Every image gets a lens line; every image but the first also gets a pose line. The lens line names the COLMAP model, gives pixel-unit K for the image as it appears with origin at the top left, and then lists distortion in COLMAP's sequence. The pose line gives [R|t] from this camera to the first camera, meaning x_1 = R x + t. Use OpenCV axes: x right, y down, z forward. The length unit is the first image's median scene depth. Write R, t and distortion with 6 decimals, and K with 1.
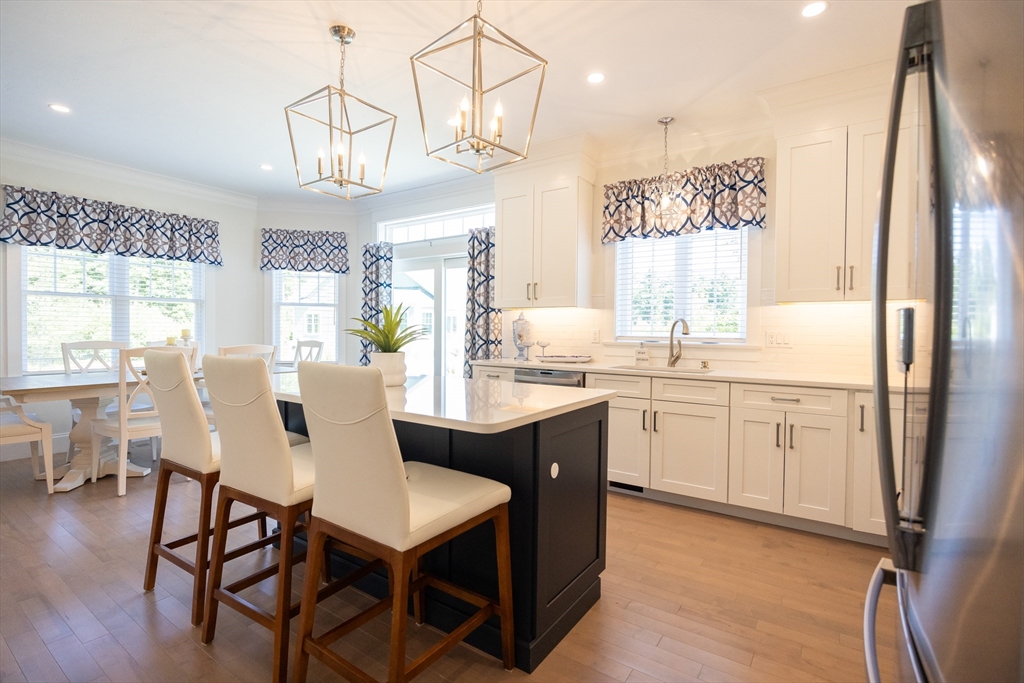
lens RADIAL K [[484.6, 0, 507.5], [0, 484.6, 338.2], [0, 0, 1]] dist [-0.004386, -0.001257]
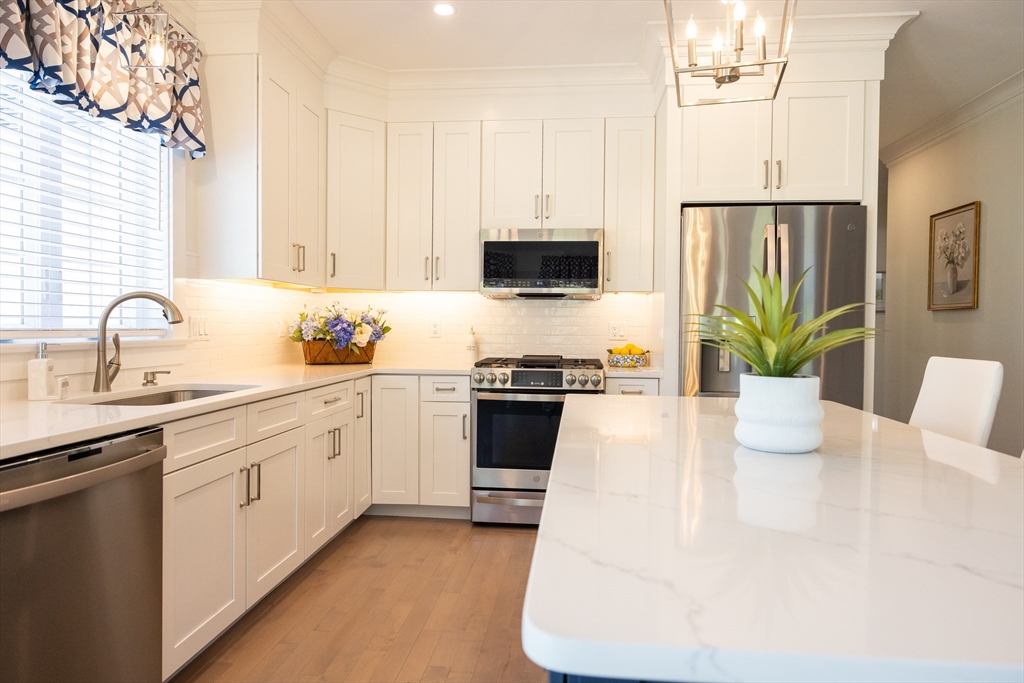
lens RADIAL K [[630.1, 0, 509.3], [0, 630.1, 335.0], [0, 0, 1]] dist [-0.007786, -0.000946]
pose [[-0.475286, -0.010636, 0.879767, -0.551377], [0.020702, 0.999515, 0.023268, -0.003651], [-0.879588, 0.029271, -0.474835, 1.302114]]
